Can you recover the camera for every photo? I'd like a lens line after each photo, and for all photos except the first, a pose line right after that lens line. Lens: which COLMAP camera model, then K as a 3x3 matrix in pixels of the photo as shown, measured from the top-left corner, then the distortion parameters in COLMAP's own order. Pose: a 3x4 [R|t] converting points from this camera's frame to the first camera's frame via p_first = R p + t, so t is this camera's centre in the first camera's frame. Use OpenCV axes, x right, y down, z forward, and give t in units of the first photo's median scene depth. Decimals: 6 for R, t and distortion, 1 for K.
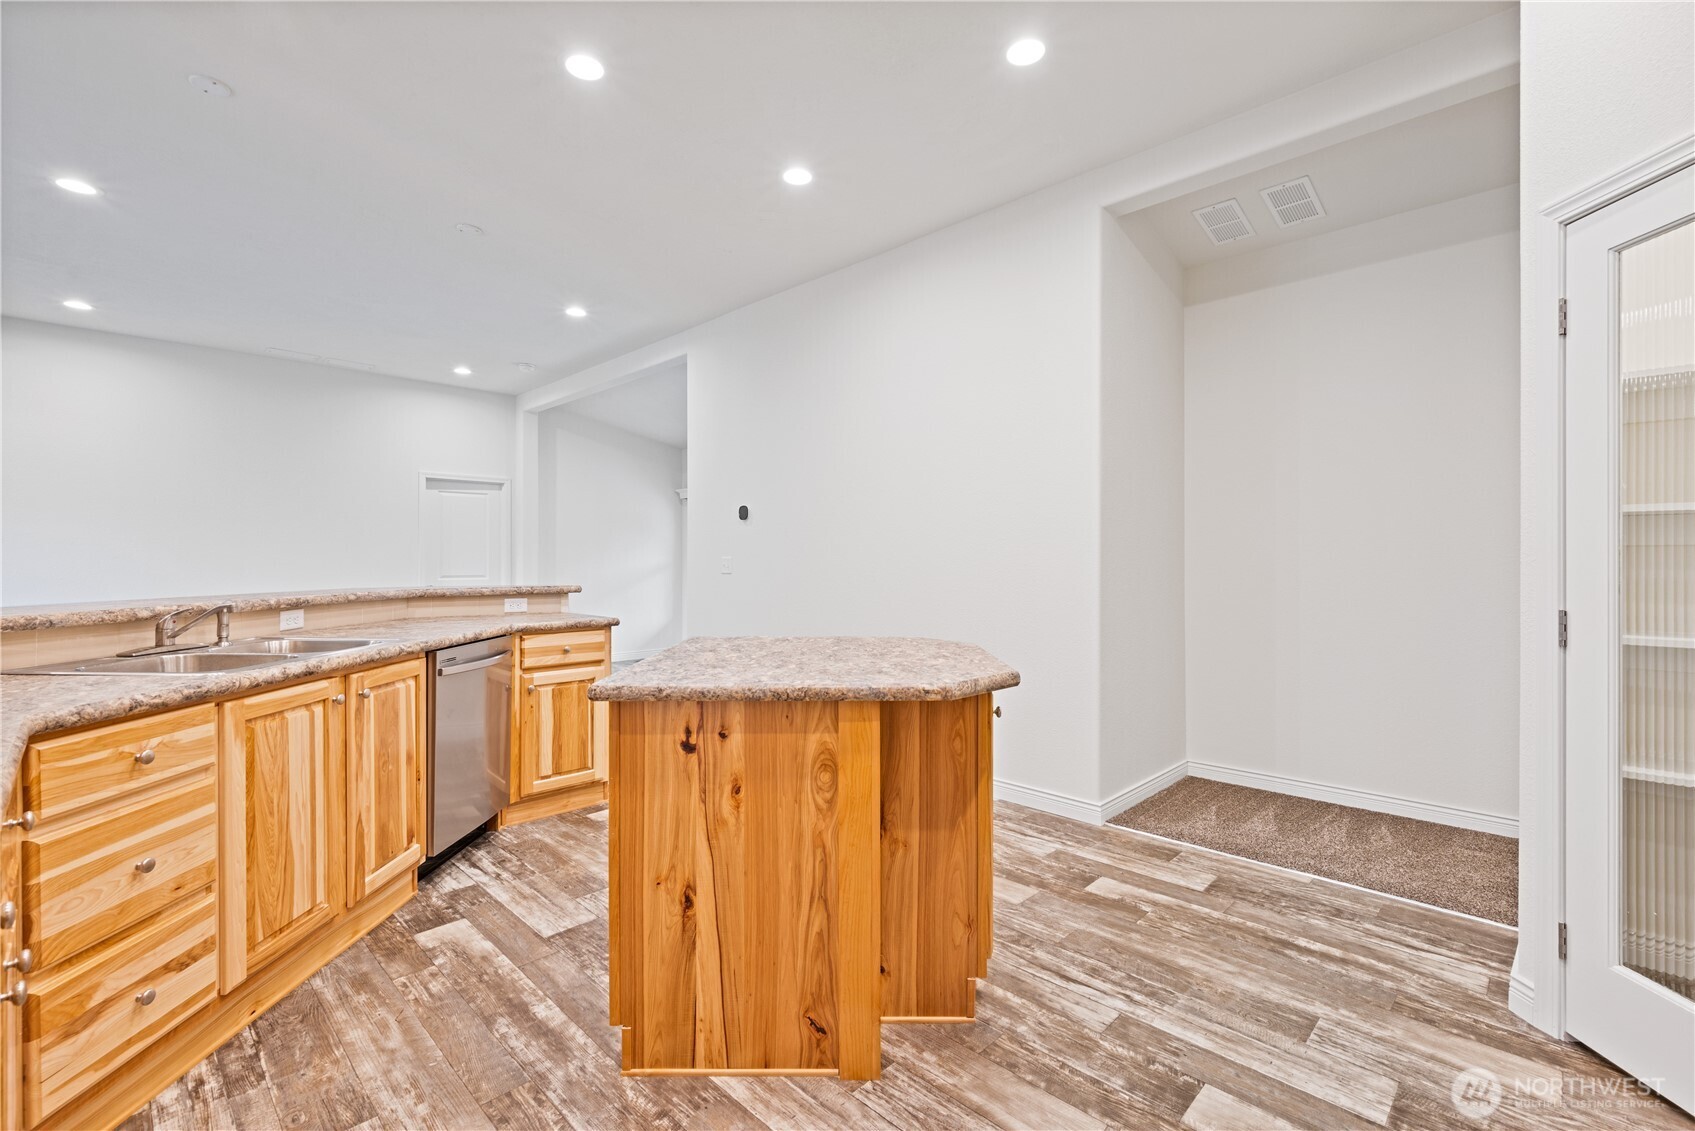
lens RADIAL K [[734.3, 0, 847.5], [0, 734.3, 565.5], [0, 0, 1]] dist [-0.004511, -0.000365]
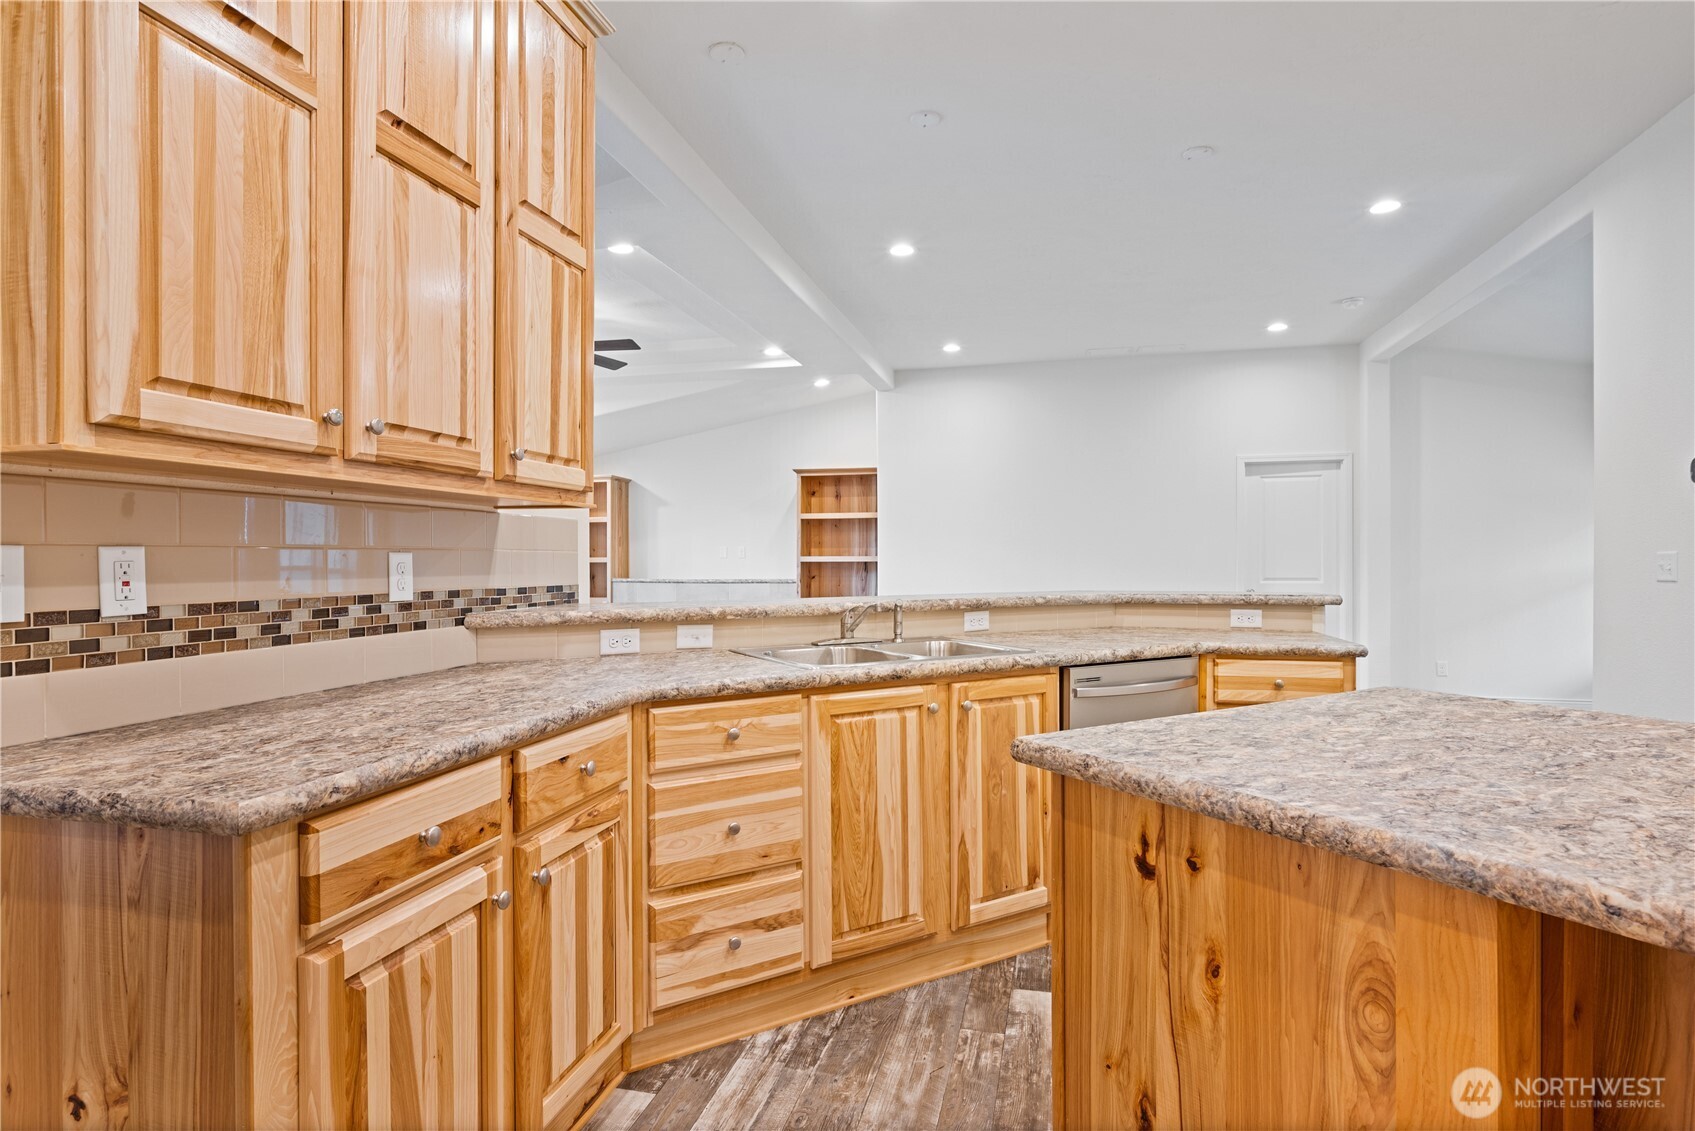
lens RADIAL K [[866.8, 0, 847.5], [0, 866.8, 565.5], [0, 0, 1]] dist [-0.003708, -0.000786]
pose [[0.504751, 0.001348, -0.863264, 0.275668], [-0.000708, 0.999999, 0.001148, -0.004426], [0.863265, 0.000032, 0.504752, 0.416803]]
